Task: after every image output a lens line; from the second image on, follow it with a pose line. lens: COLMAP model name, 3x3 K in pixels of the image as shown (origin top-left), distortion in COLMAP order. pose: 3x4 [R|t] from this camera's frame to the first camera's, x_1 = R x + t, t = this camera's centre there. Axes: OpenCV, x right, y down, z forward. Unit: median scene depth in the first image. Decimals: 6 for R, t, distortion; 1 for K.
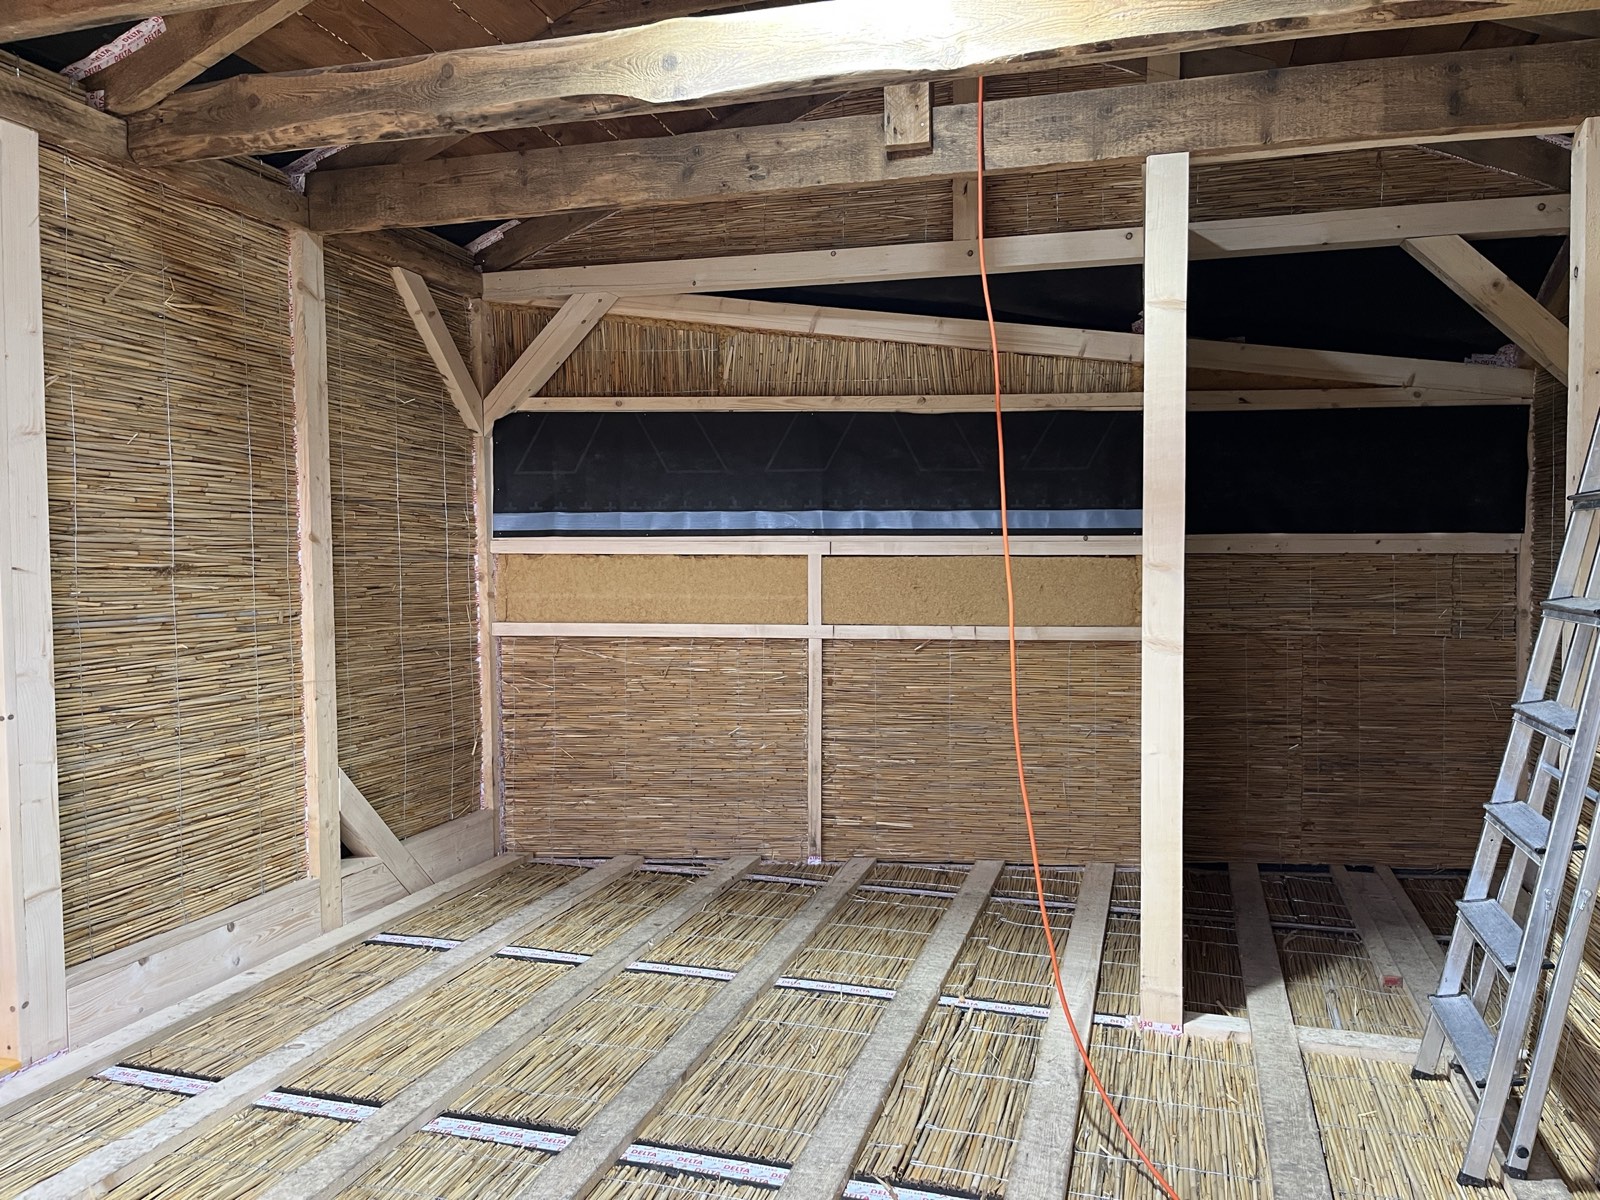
lens RADIAL K [[1206.4, 0, 800.0], [0, 1206.4, 599.8], [0, 0, 1]] dist [0.033941, -0.003257]
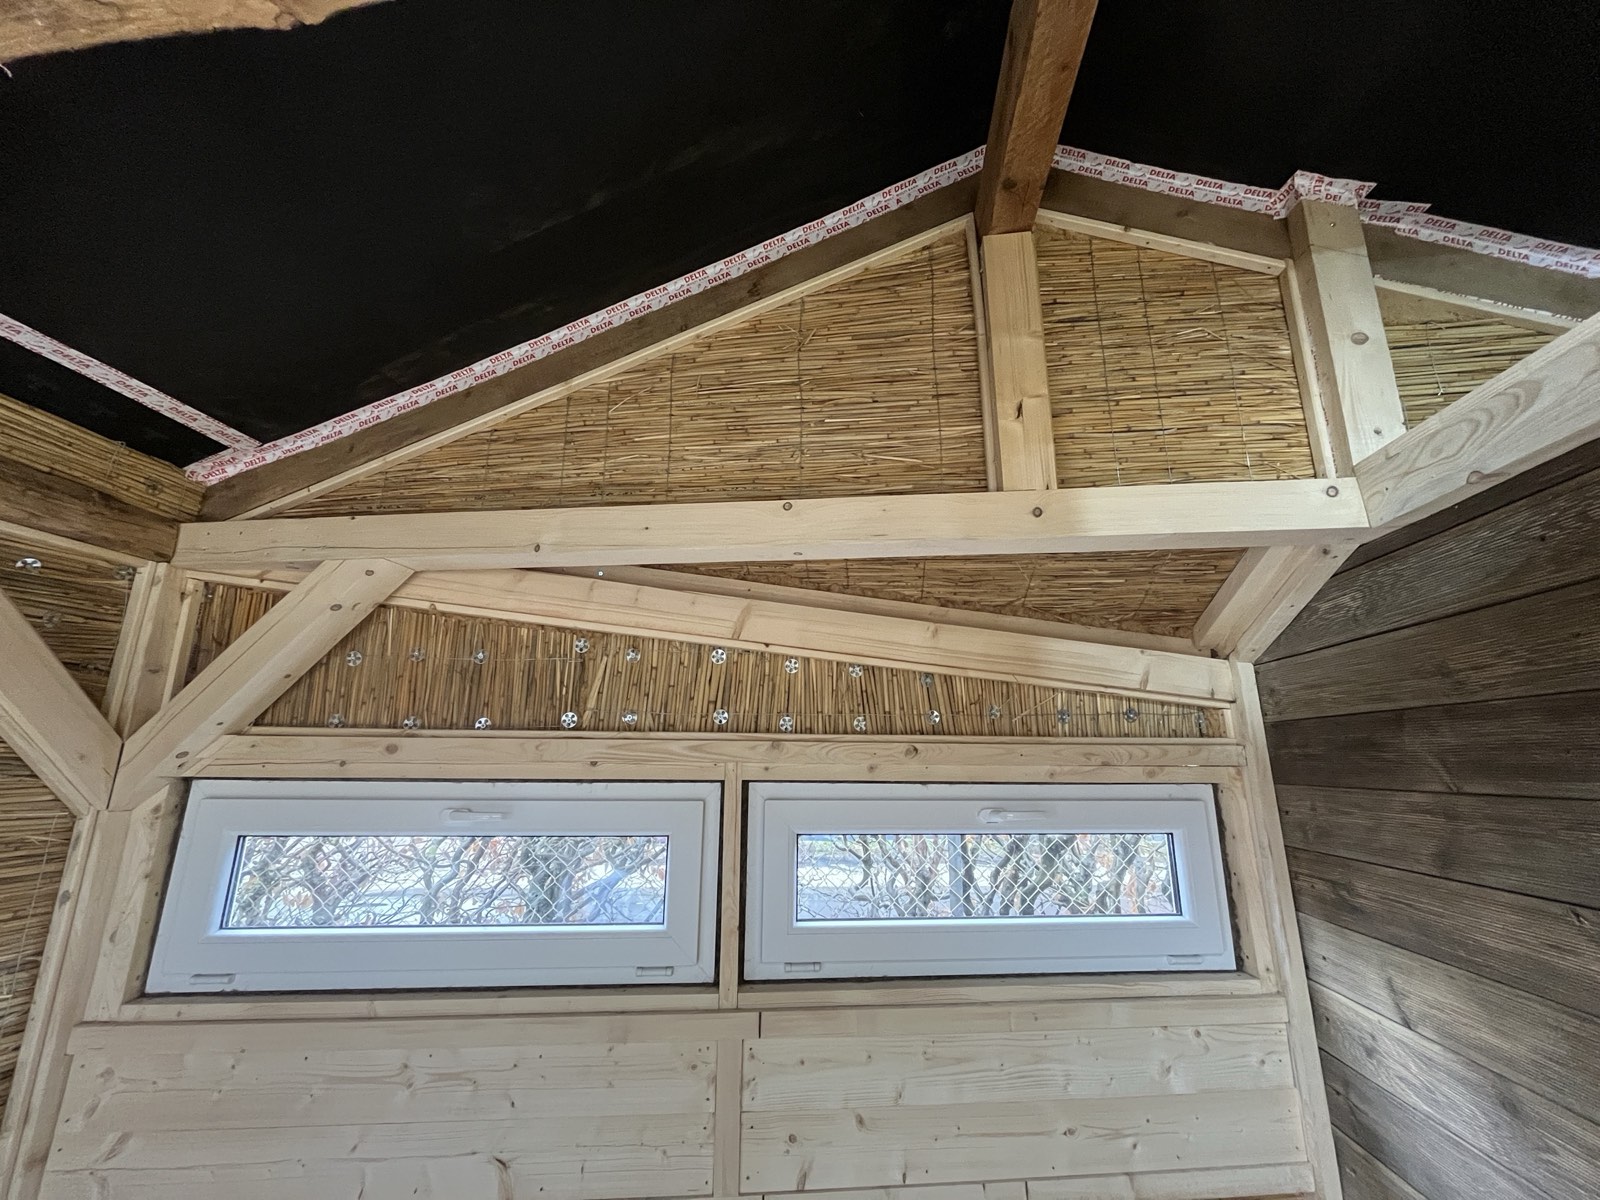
lens RADIAL K [[646.1, 0, 795.2], [0, 646.1, 605.0], [0, 0, 1]] dist [-0.002948, -0.000168]
pose [[0.984859, 0.045120, 0.167382, -0.017133], [0.003322, 0.960445, -0.278449, -0.143465], [-0.173325, 0.274789, 0.945753, 0.666689]]
